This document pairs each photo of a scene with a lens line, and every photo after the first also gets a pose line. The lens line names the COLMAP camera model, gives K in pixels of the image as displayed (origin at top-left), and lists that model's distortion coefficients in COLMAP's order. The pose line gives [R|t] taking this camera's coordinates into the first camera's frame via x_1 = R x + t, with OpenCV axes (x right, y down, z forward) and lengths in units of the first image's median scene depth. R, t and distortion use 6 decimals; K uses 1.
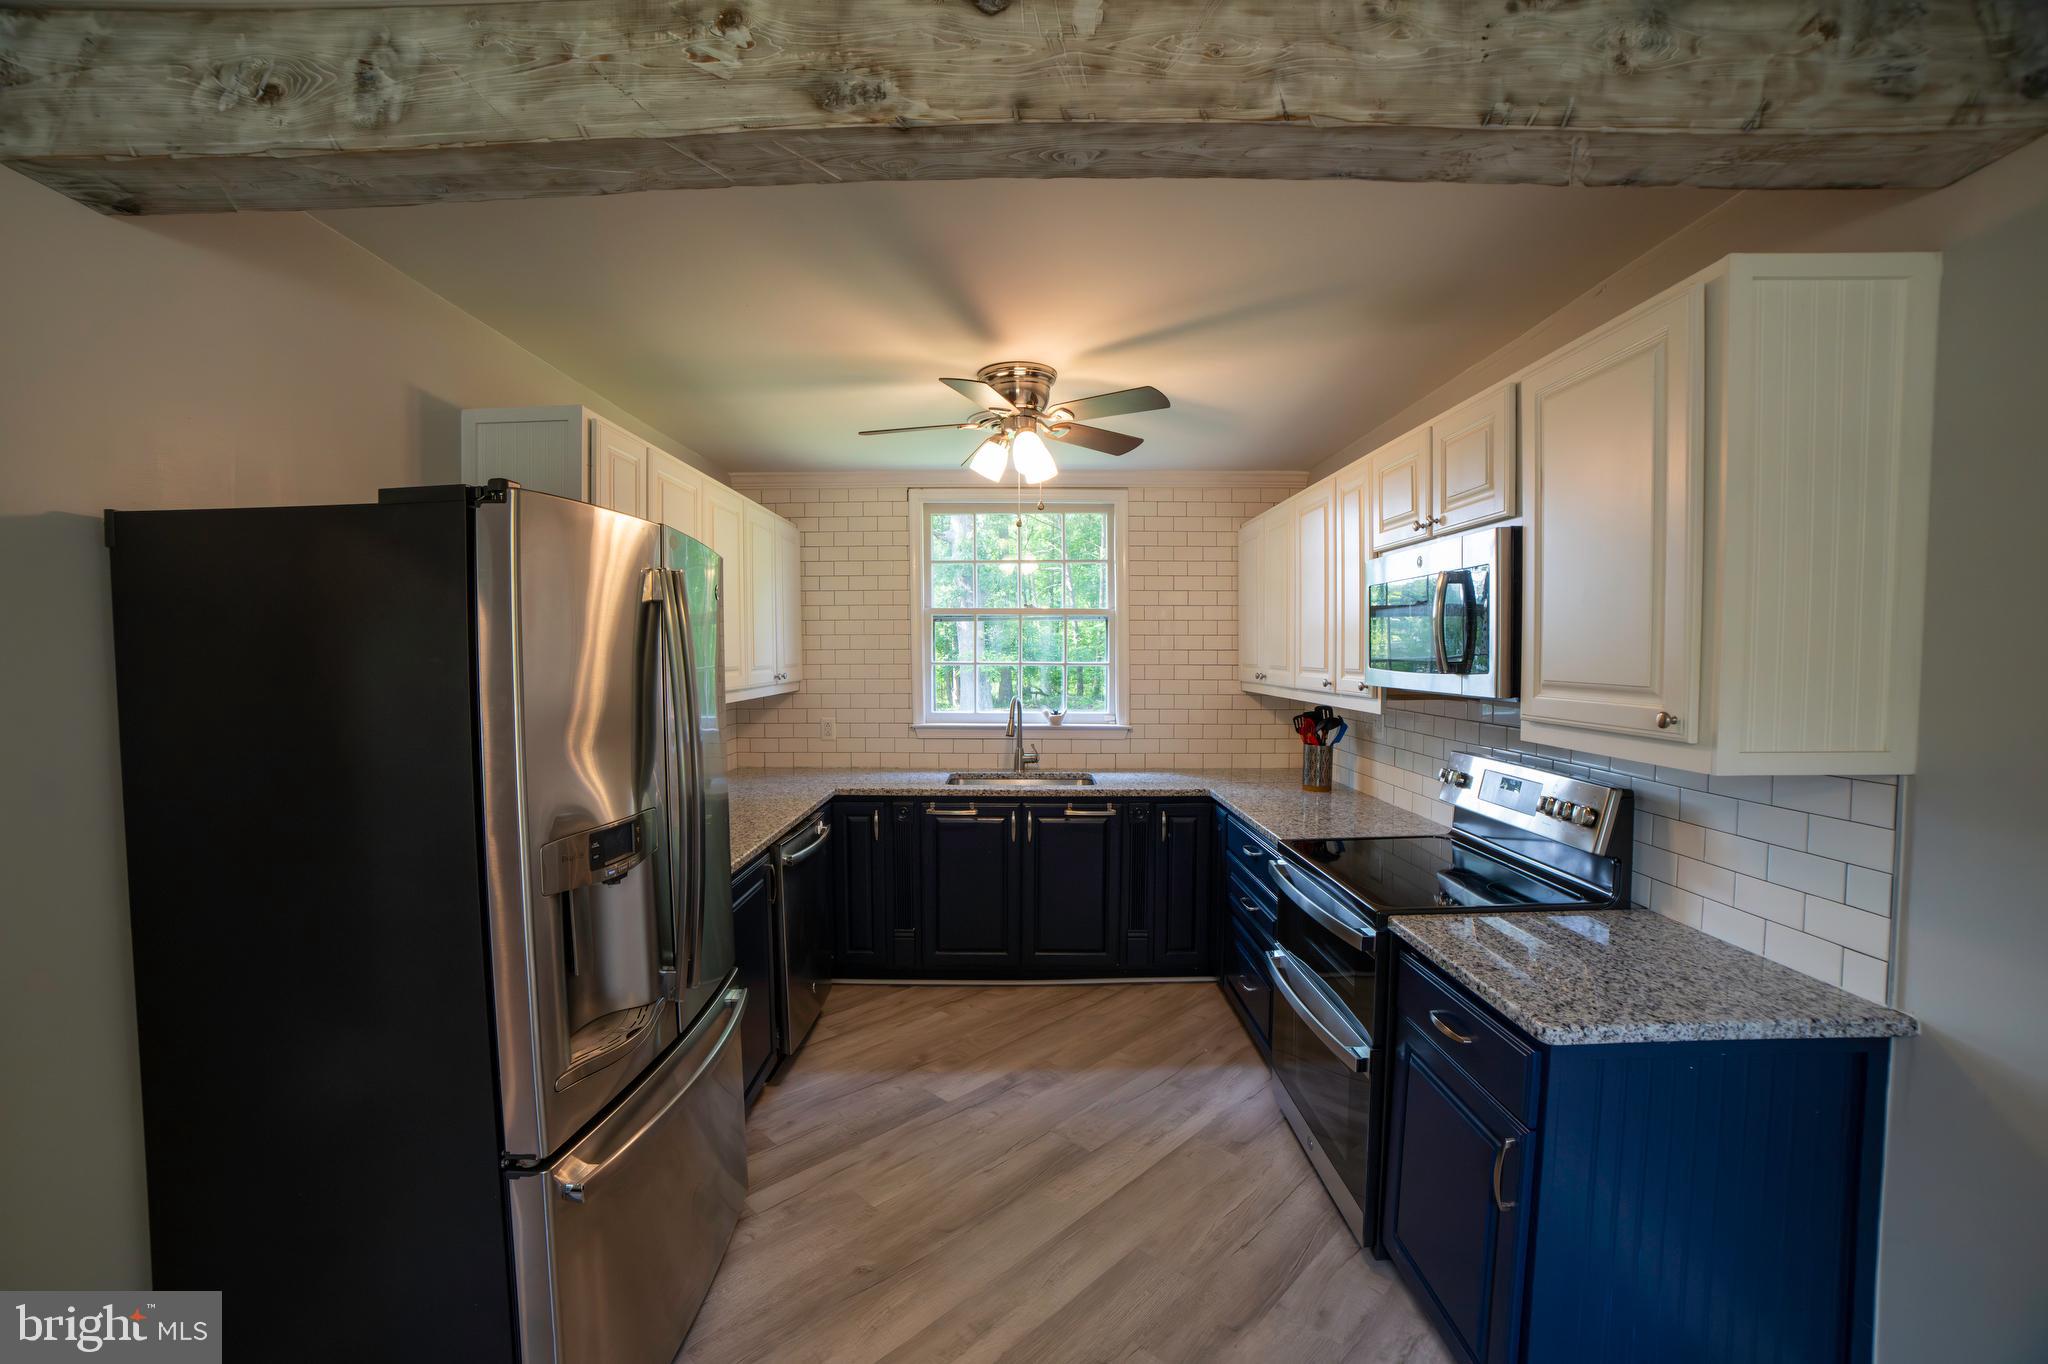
lens RADIAL K [[827.8, 0, 1012.4], [0, 827.8, 691.9], [0, 0, 1]] dist [-0.102741, 0.033563]
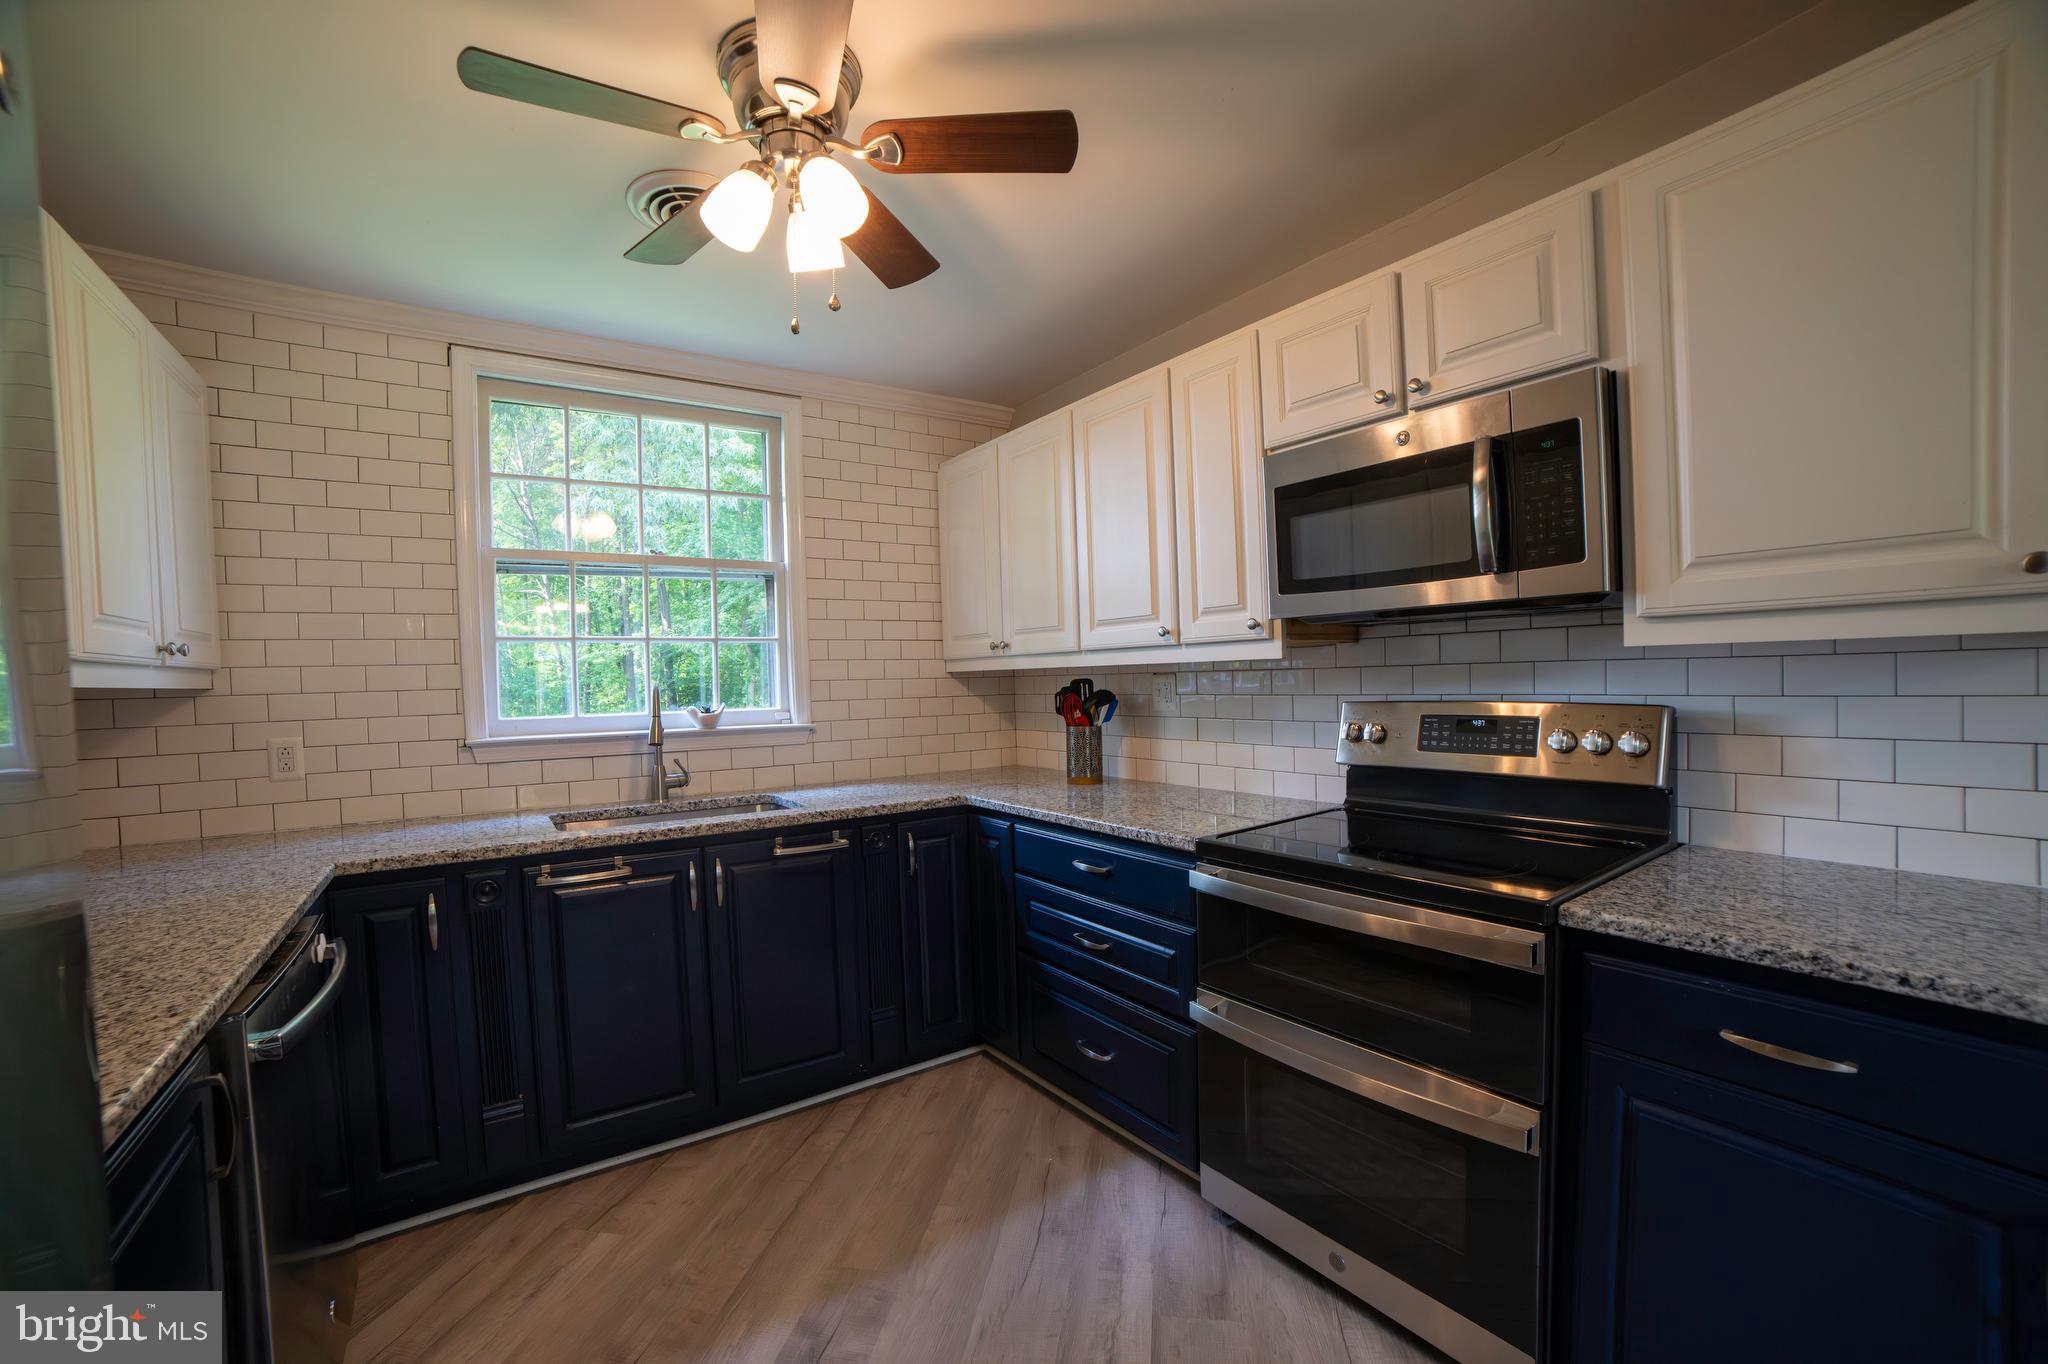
lens RADIAL K [[828.5, 0, 1018.6], [0, 828.5, 695.2], [0, 0, 1]] dist [-0.106938, 0.037716]
pose [[0.818264, -0.032931, 0.573899, -0.174476], [0.053876, 0.998357, -0.019531, 0.056614], [-0.572312, 0.046901, 0.818693, 0.444770]]
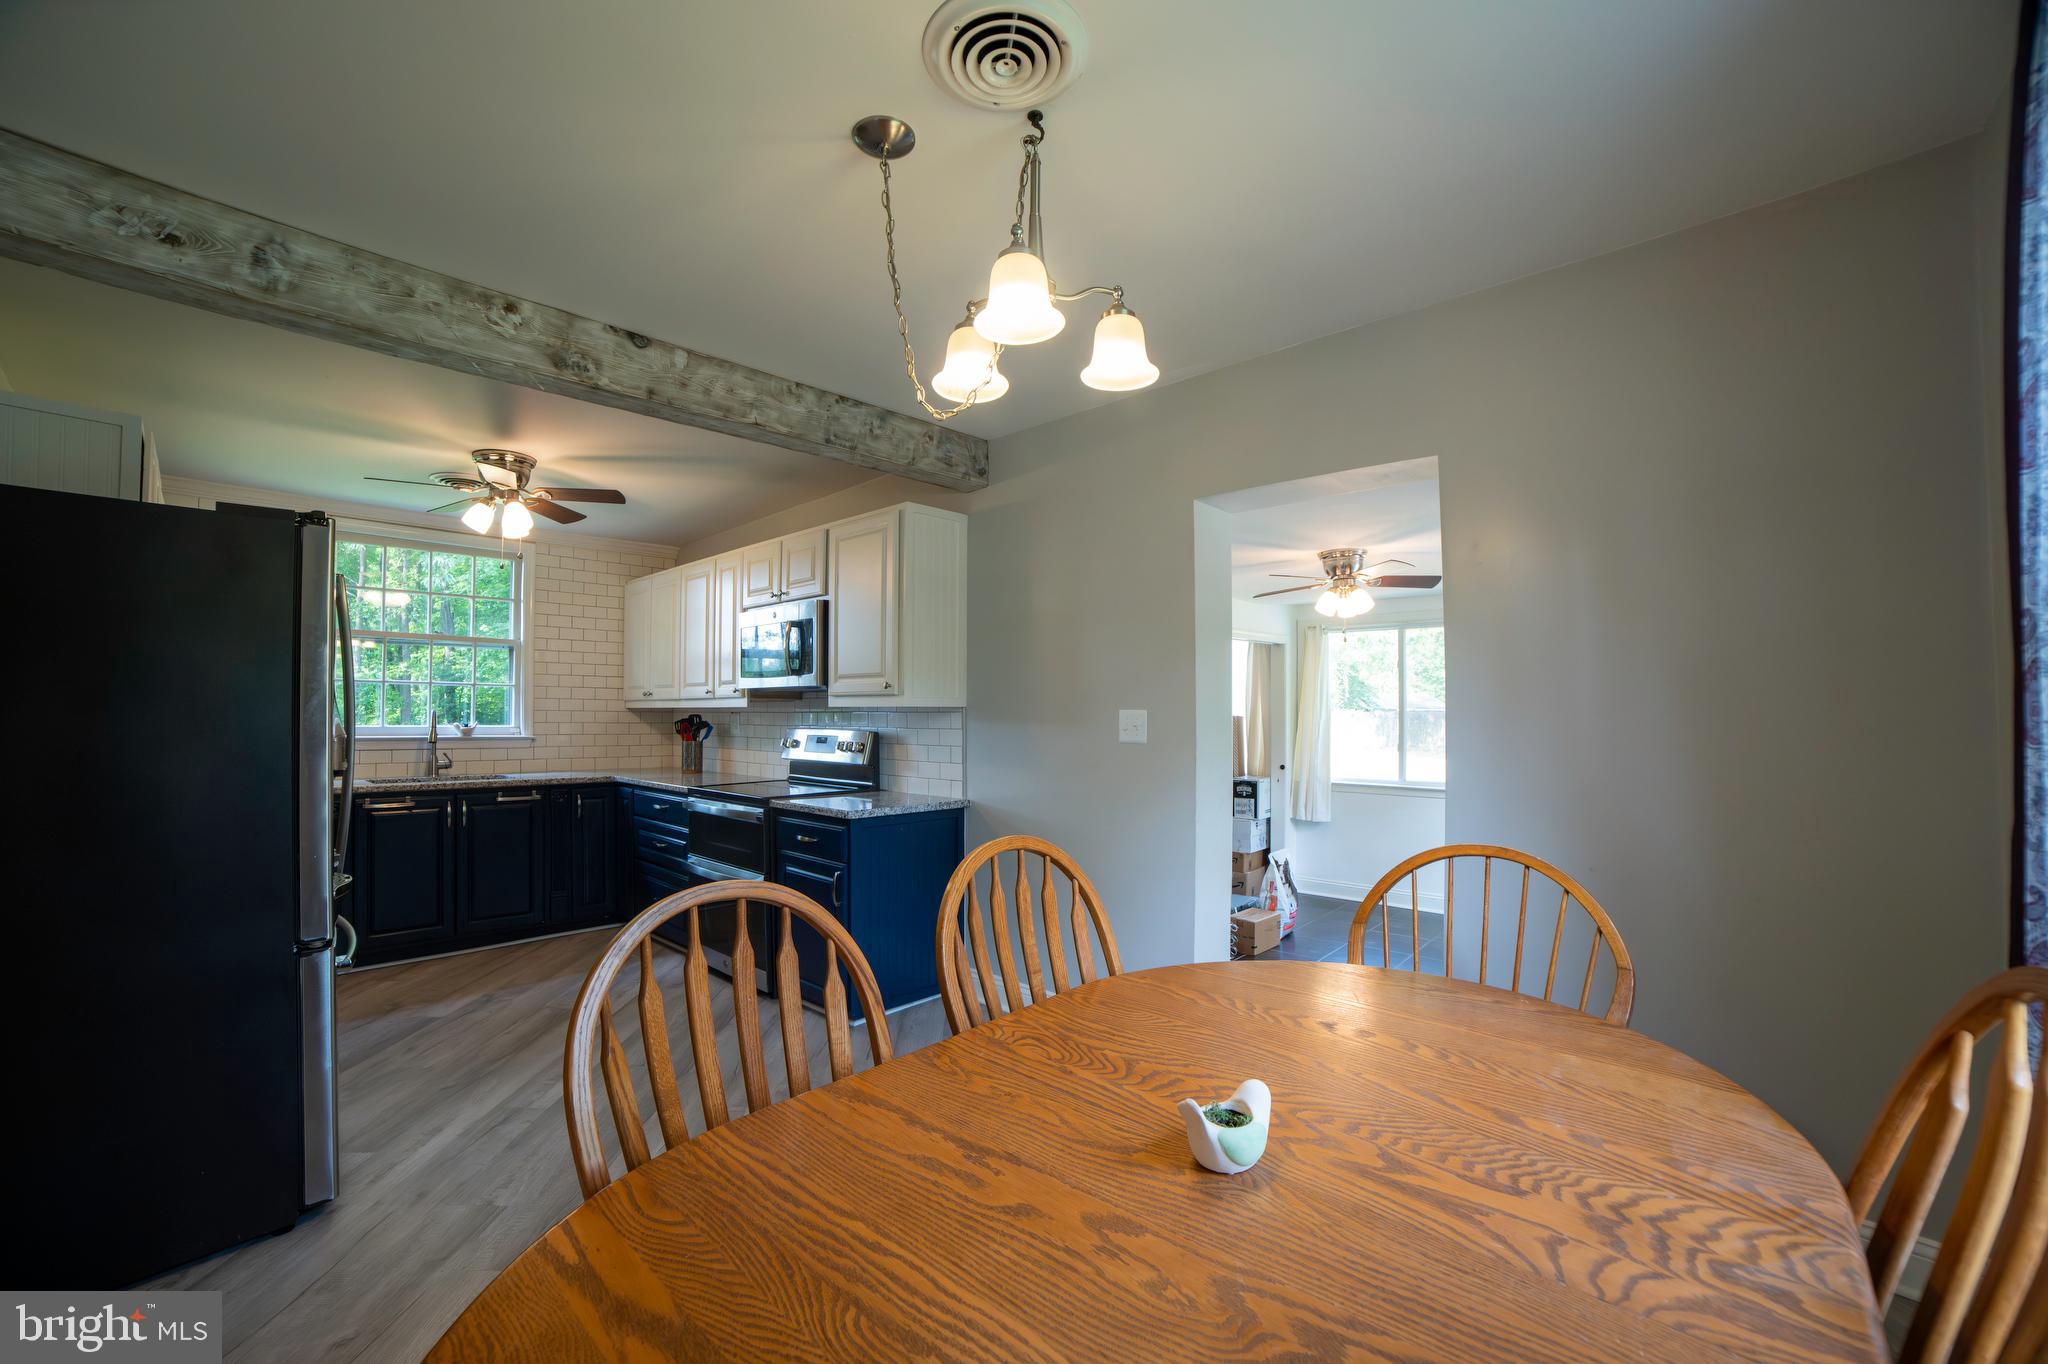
lens RADIAL K [[828.5, 0, 1018.6], [0, 828.5, 695.2], [0, 0, 1]] dist [-0.106938, 0.037716]
pose [[0.677794, 0.019937, 0.734982, -0.344970], [0.032960, 0.997803, -0.057463, 0.103250], [-0.734513, 0.063173, 0.675648, -0.460897]]
